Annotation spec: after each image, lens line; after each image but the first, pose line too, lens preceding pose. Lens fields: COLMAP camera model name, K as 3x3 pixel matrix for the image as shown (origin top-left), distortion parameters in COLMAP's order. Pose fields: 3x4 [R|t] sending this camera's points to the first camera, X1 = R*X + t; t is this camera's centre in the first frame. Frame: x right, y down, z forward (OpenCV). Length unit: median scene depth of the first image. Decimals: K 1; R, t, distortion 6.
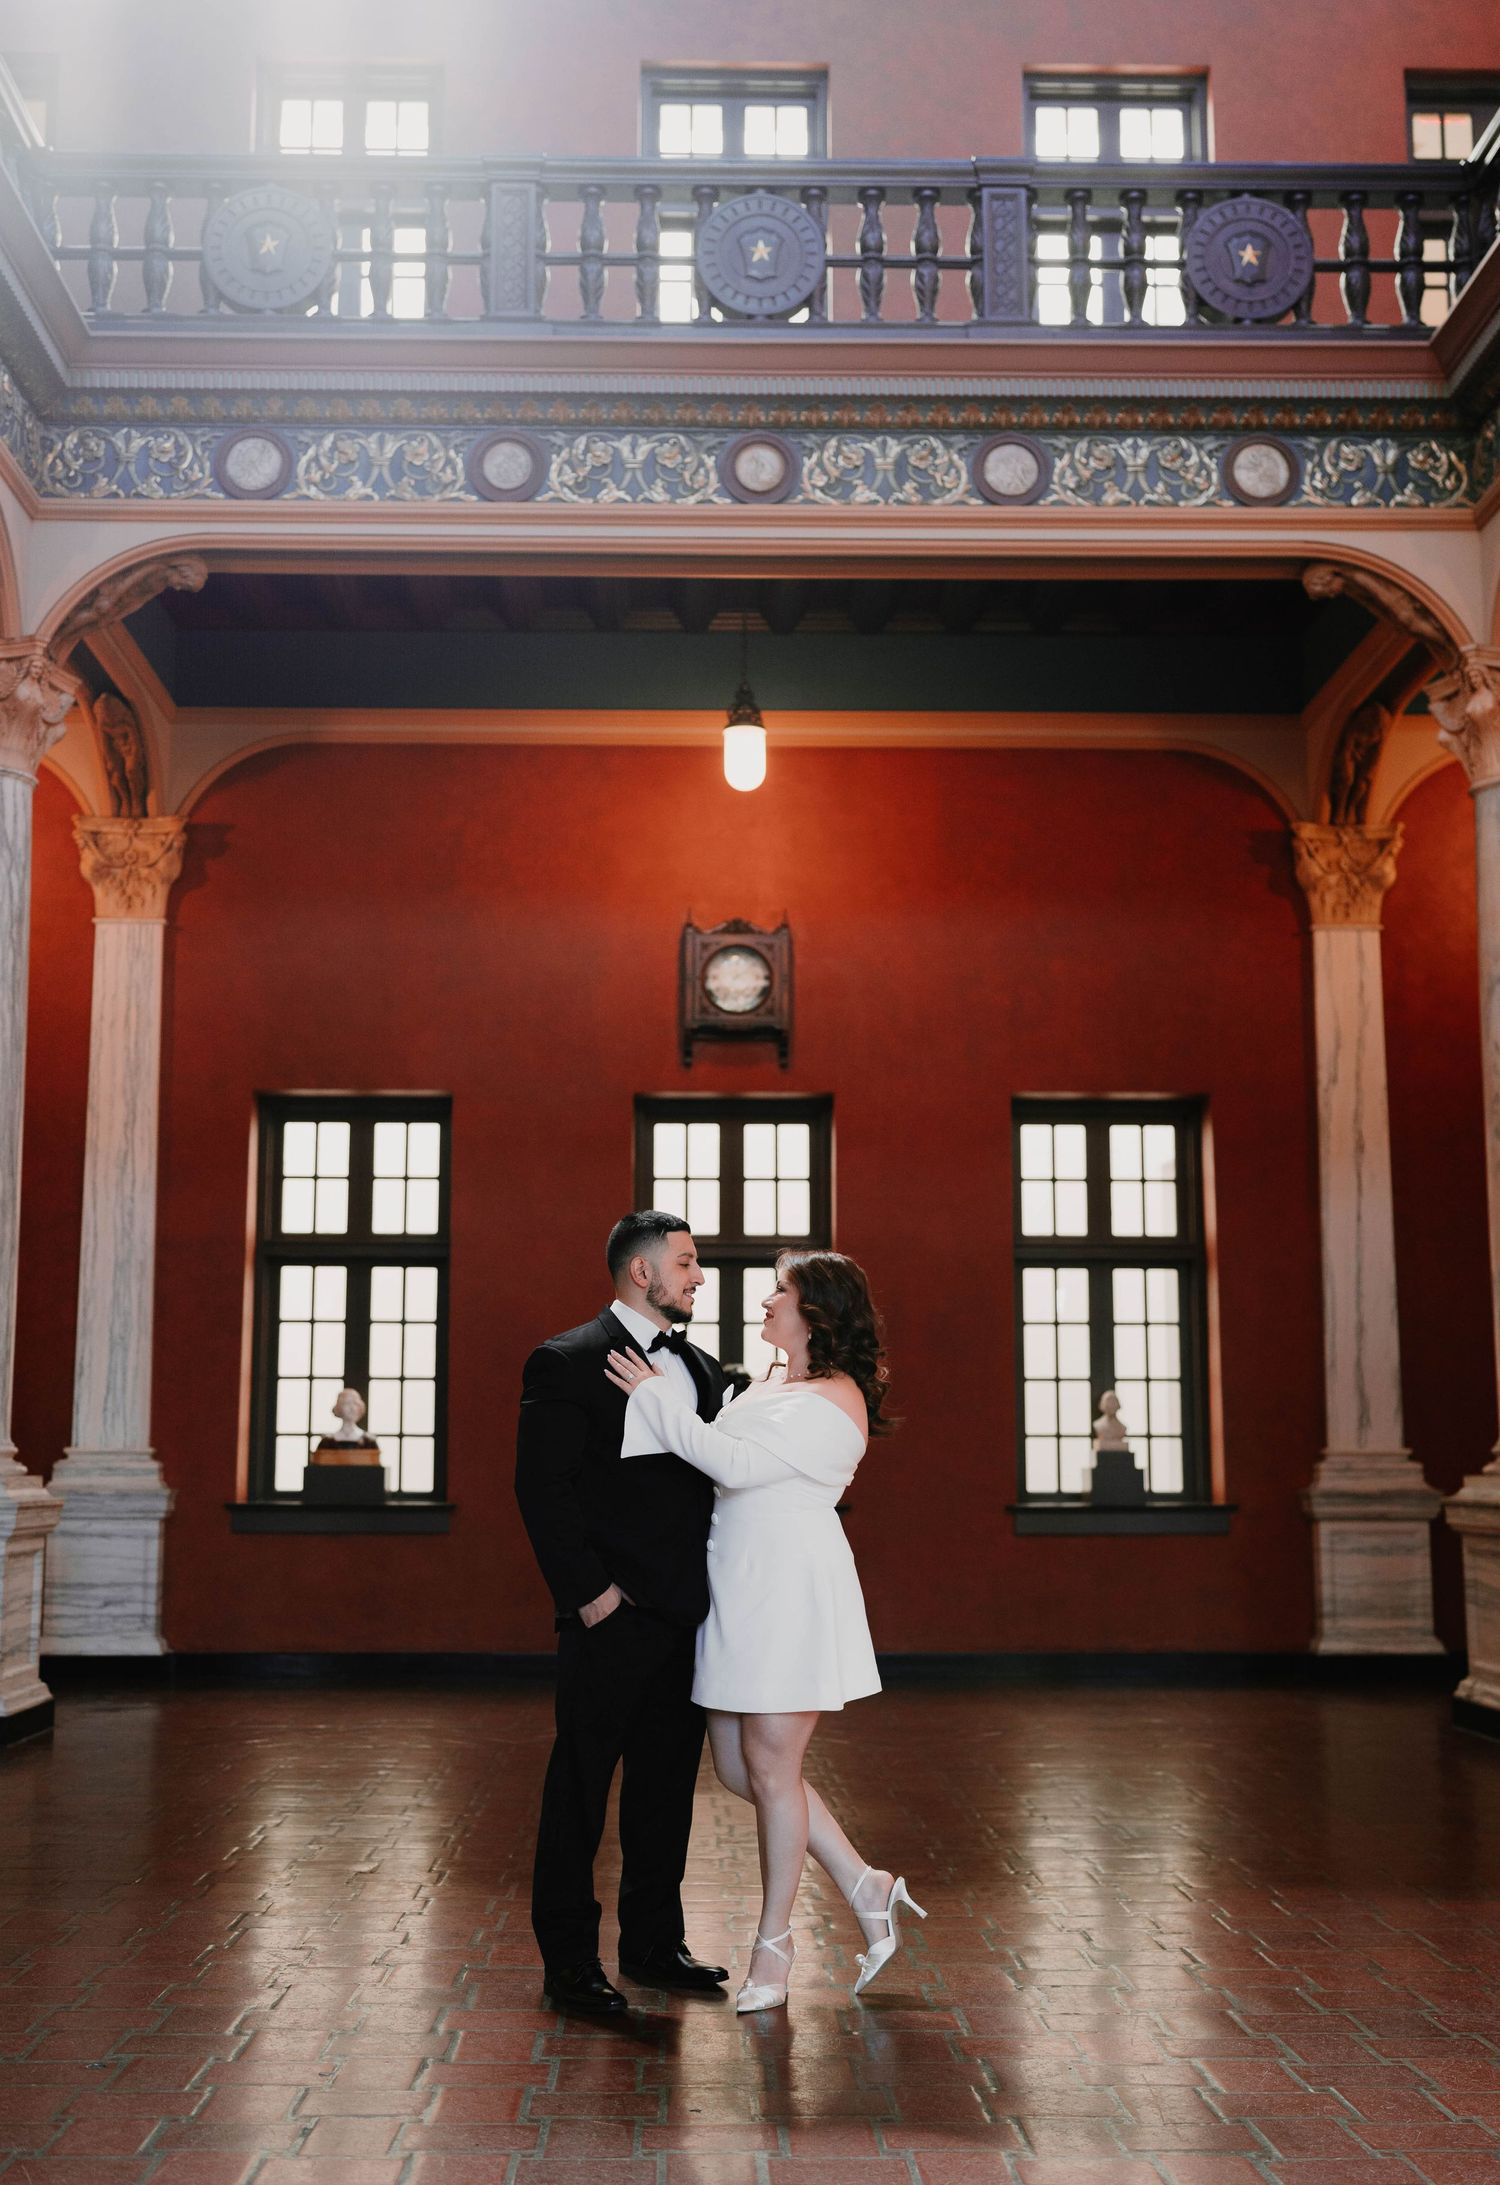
lens RADIAL K [[2234.1, 0, 748.8], [0, 2234.1, 1090.6], [0, 0, 1]] dist [0.013185, 0.000000]
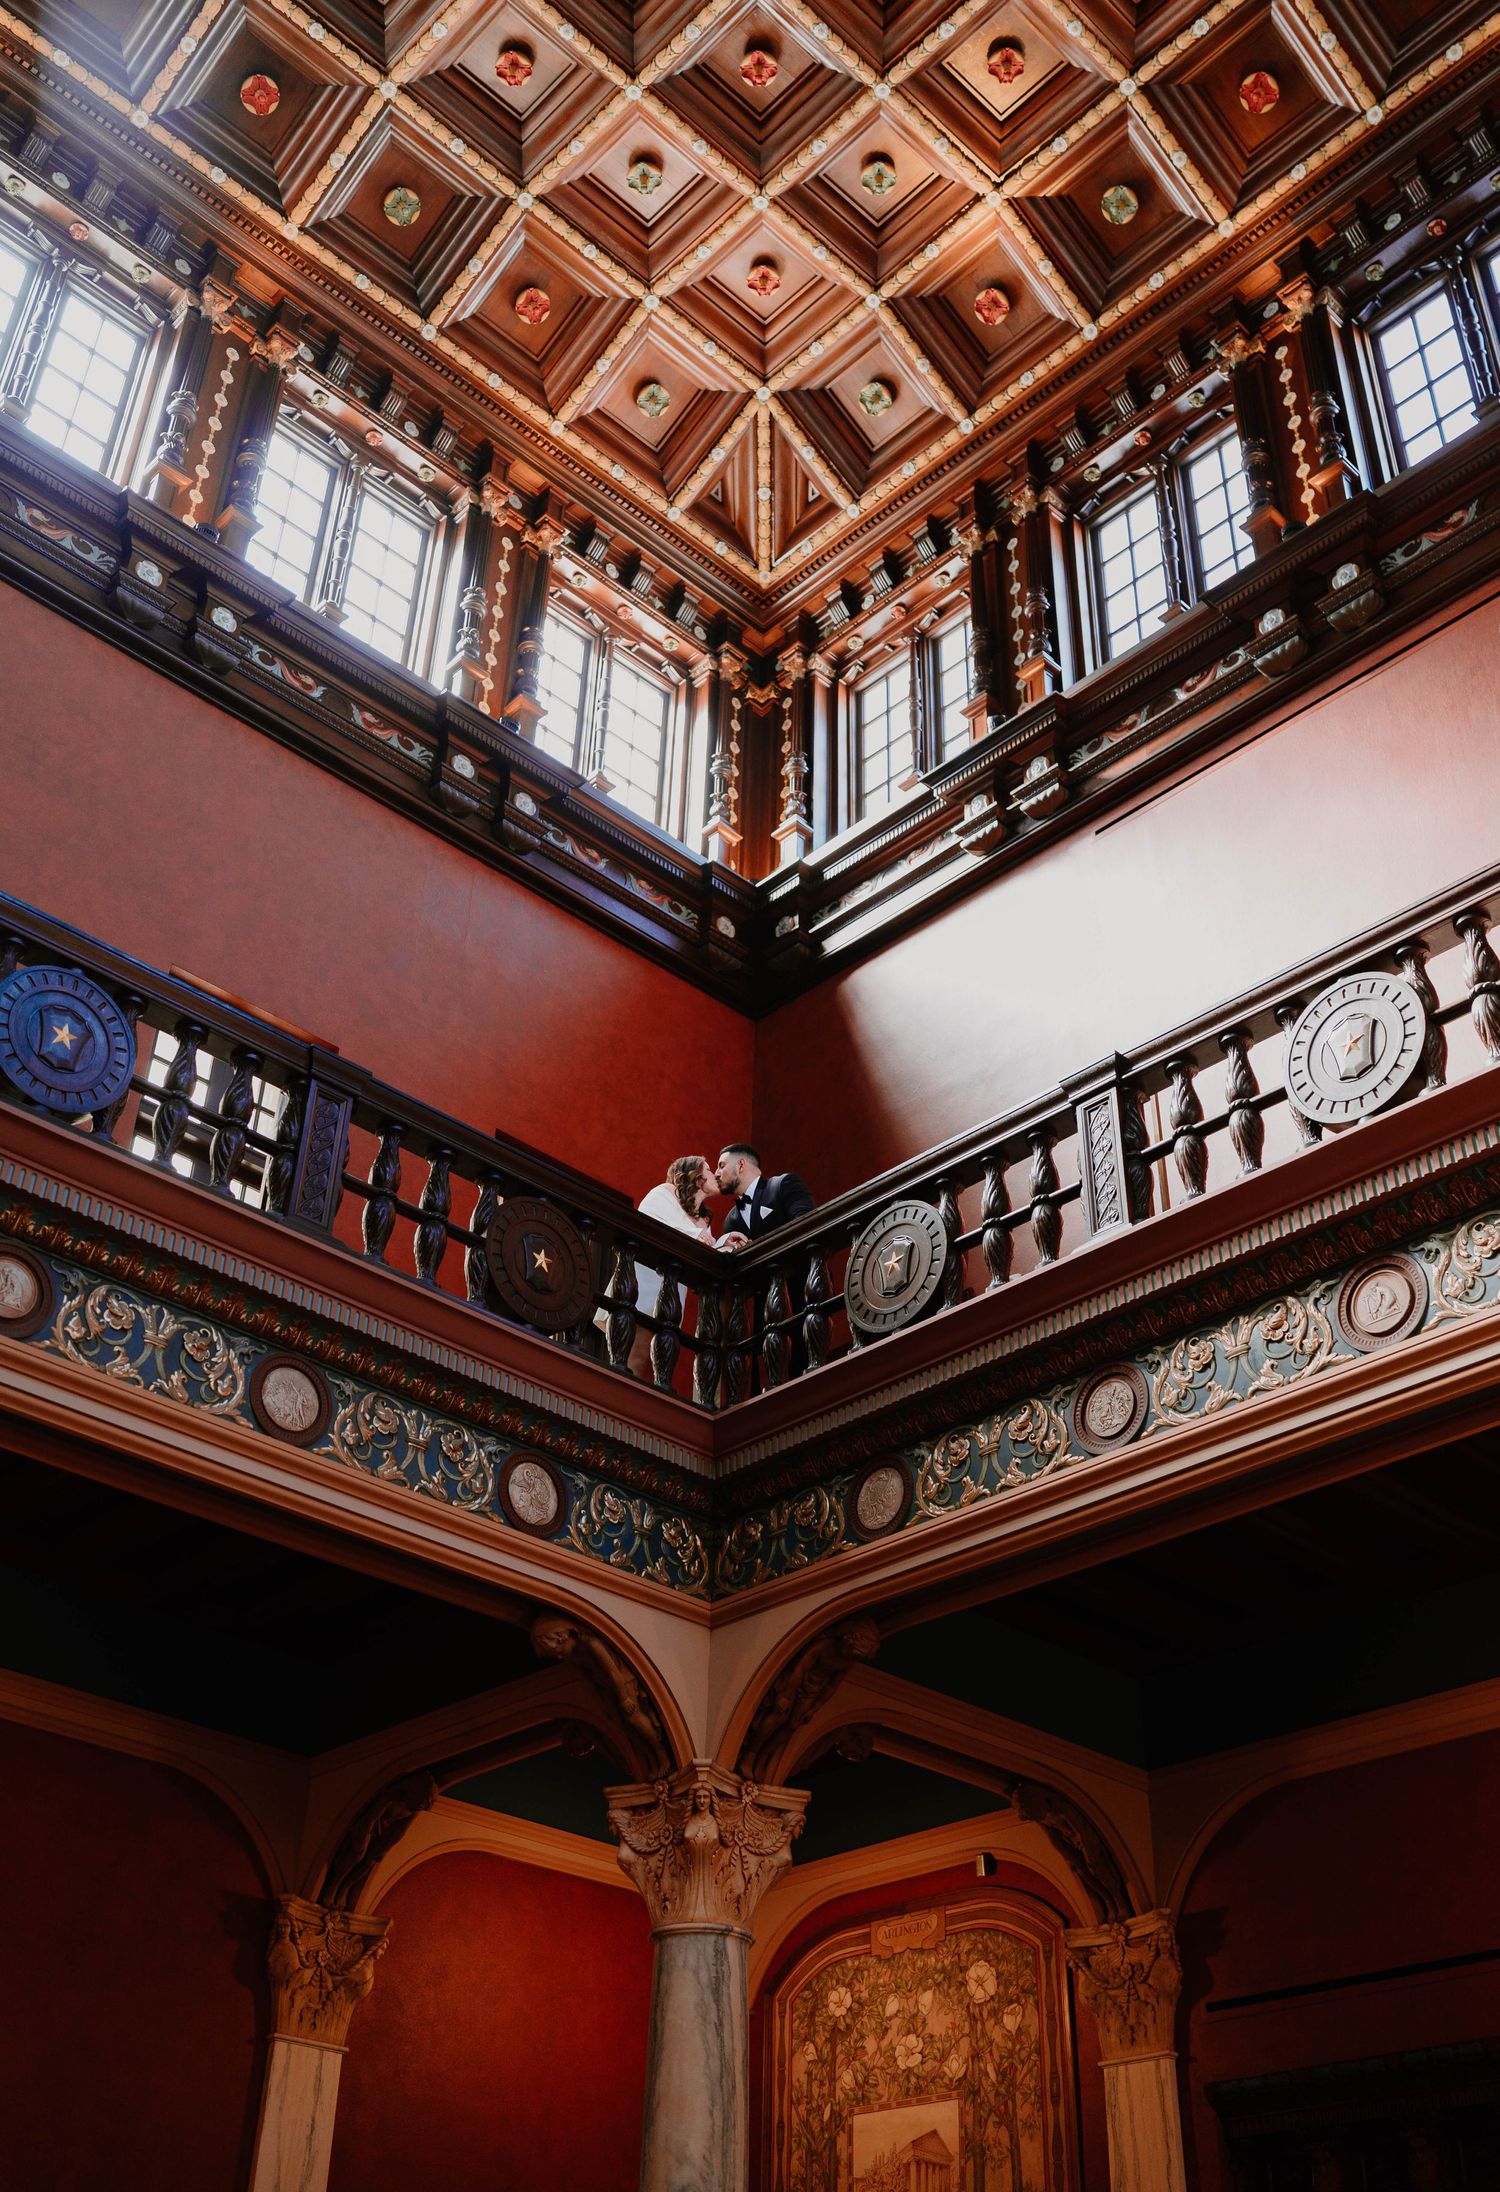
lens RADIAL K [[2241.3, 0, 748.7], [0, 2241.3, 1087.7], [0, 0, 1]] dist [0.013185, 0.000000]
pose [[0.742363, 0.399206, 0.538081, -0.237782], [-0.131493, 0.874300, -0.467235, -0.020244], [-0.656968, 0.276104, 0.701541, 0.293808]]
